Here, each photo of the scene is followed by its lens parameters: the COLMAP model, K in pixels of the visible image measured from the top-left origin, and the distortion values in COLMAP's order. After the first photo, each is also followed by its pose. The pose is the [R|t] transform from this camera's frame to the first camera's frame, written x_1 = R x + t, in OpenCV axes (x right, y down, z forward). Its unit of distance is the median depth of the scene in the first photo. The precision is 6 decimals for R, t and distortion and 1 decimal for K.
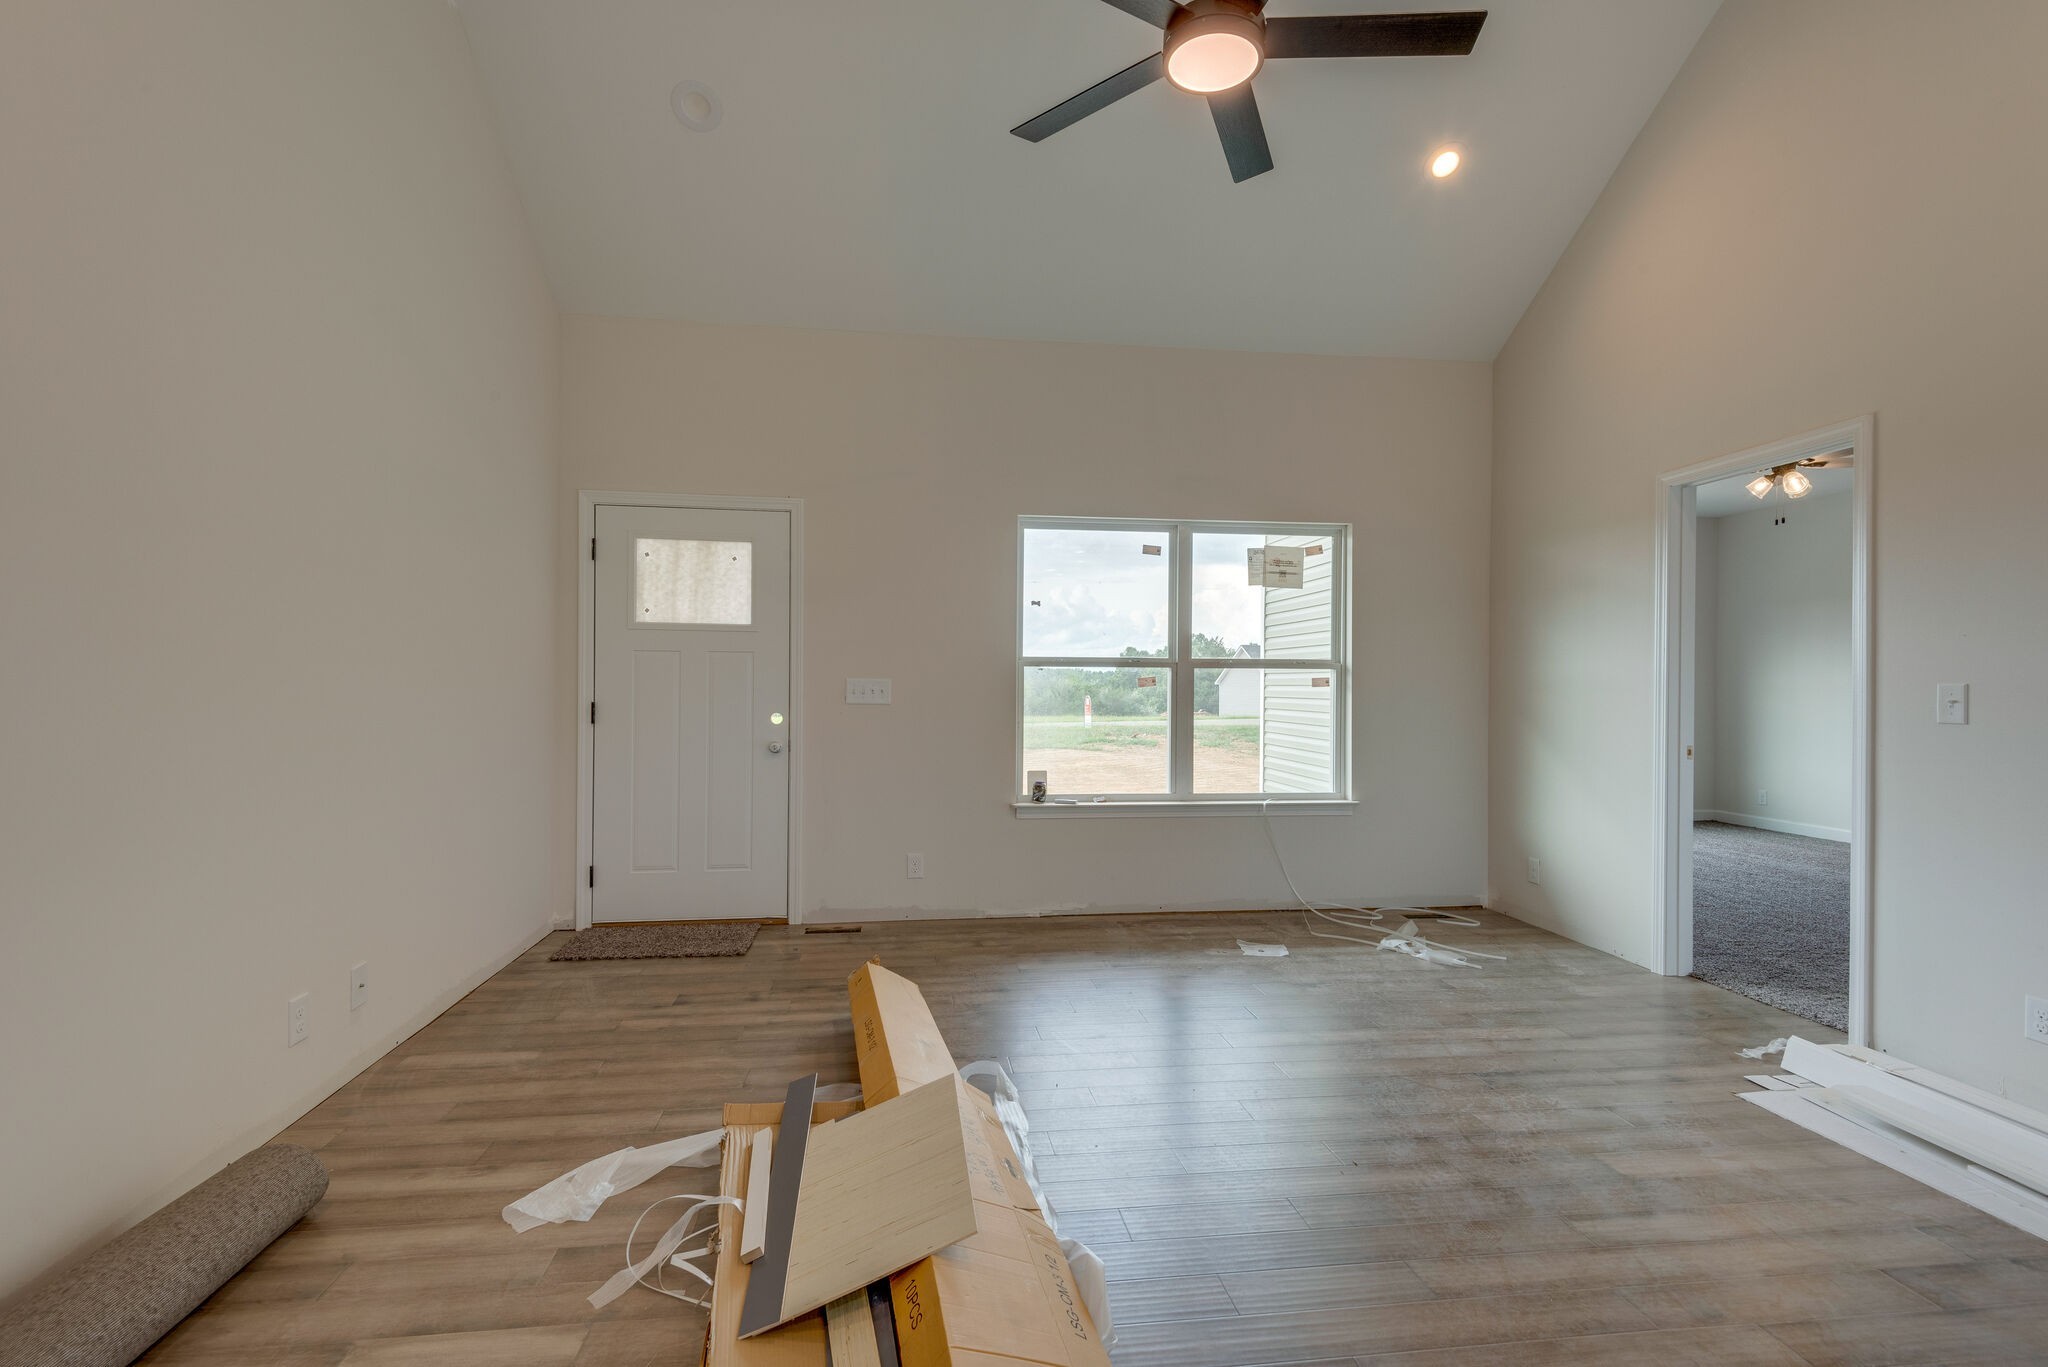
lens RADIAL K [[936.1, 0, 1014.8], [0, 936.1, 684.8], [0, 0, 1]] dist [0.033343, -0.016690]
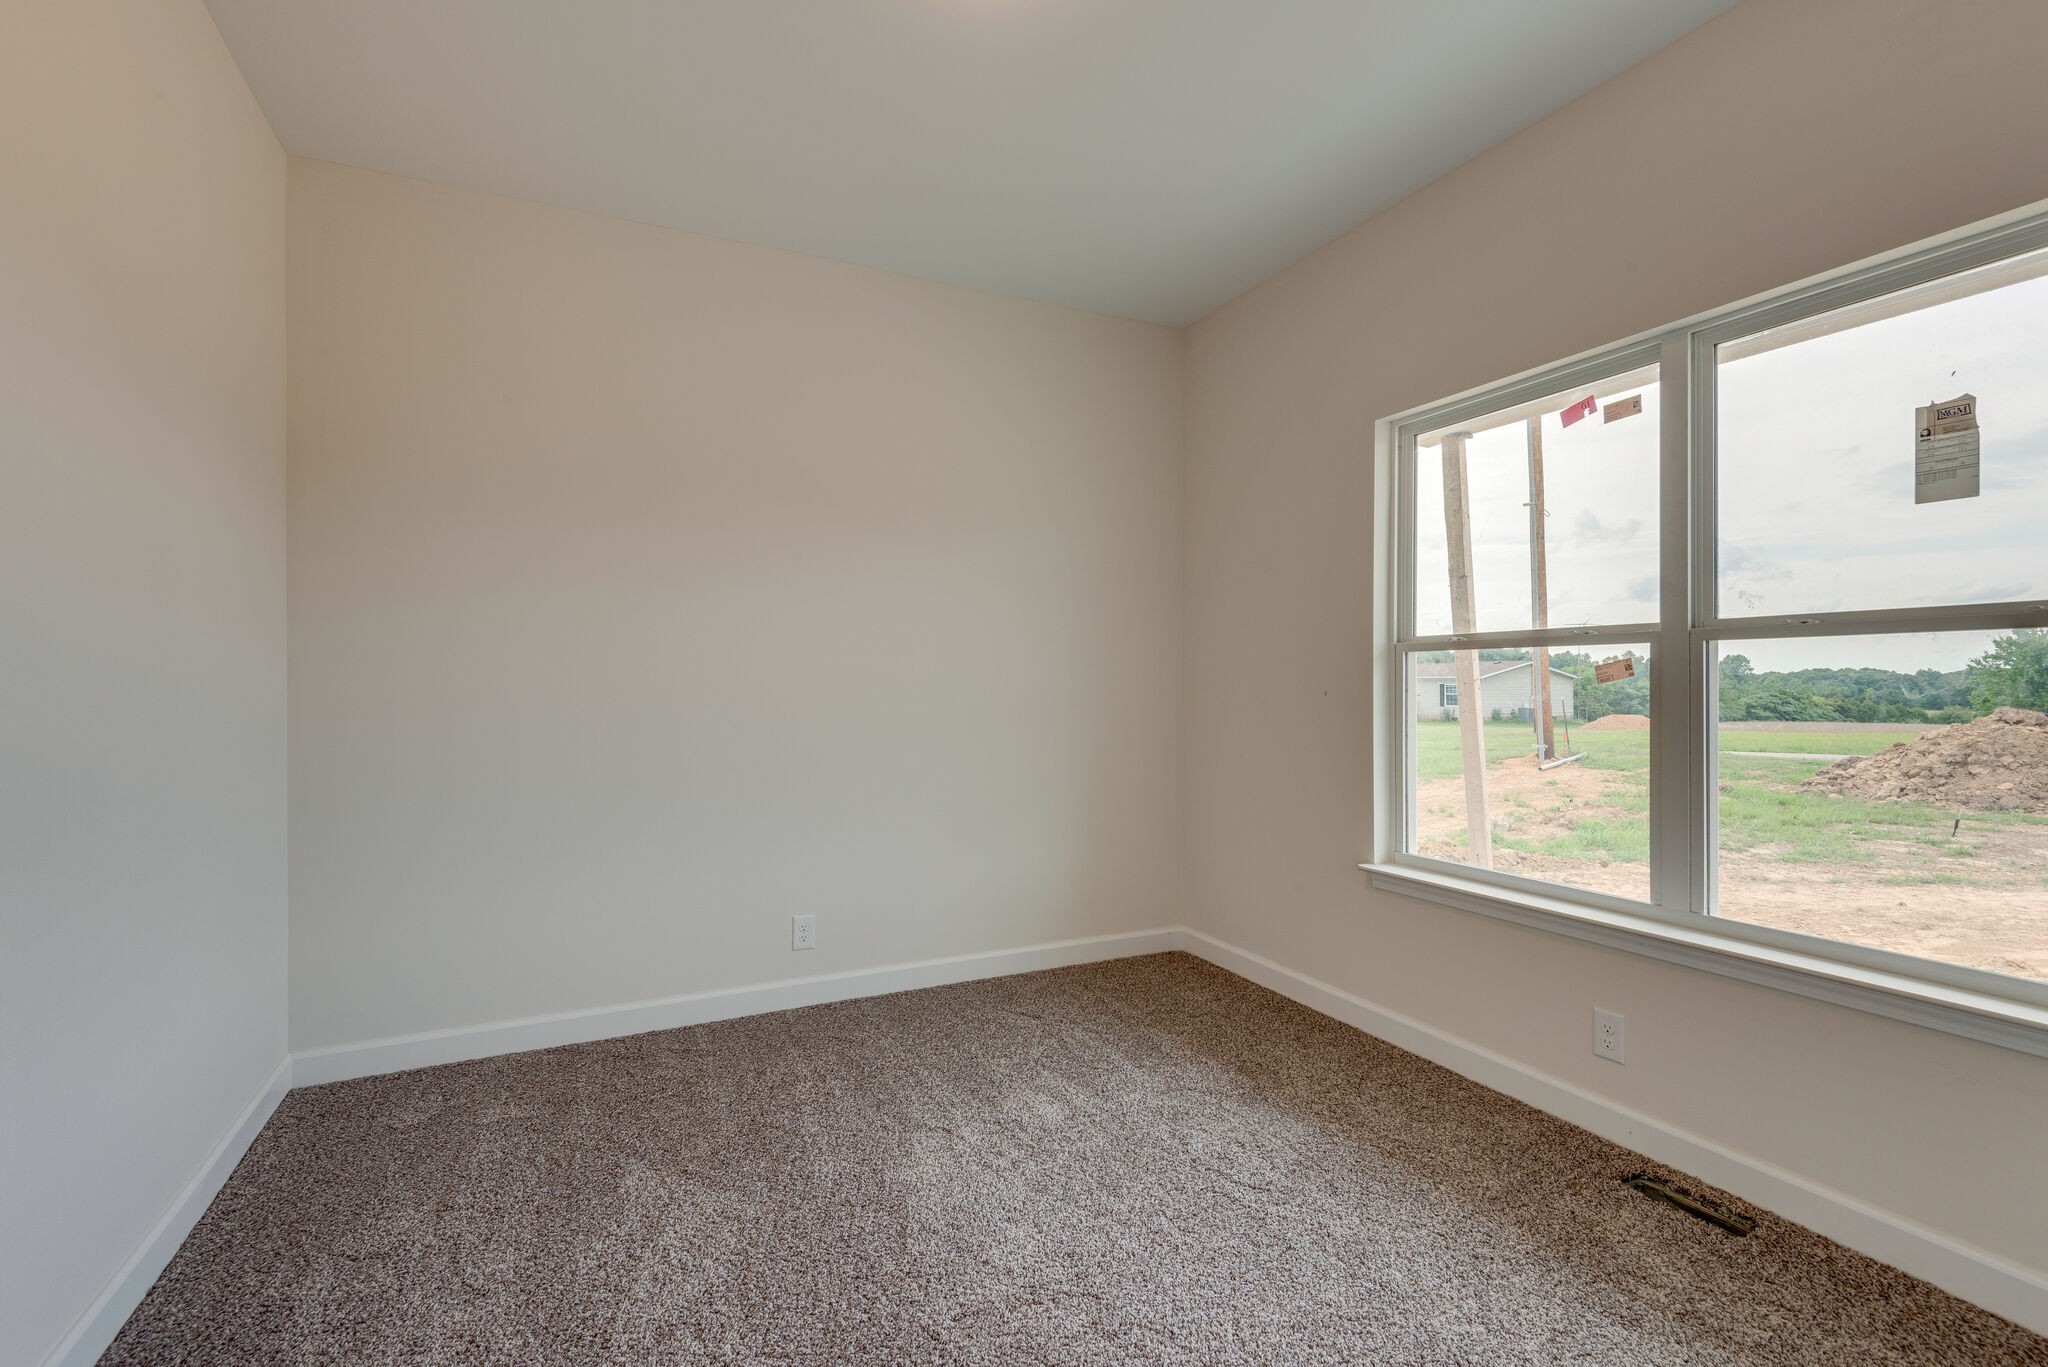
lens RADIAL K [[928.1, 0, 1013.7], [0, 928.1, 680.8], [0, 0, 1]] dist [0.034783, -0.018888]
pose [[0.301128, -0.001470, -0.953583, 0.564710], [-0.002111, 0.999995, -0.002208, 0.003729], [0.953581, 0.002678, 0.301124, 0.580078]]
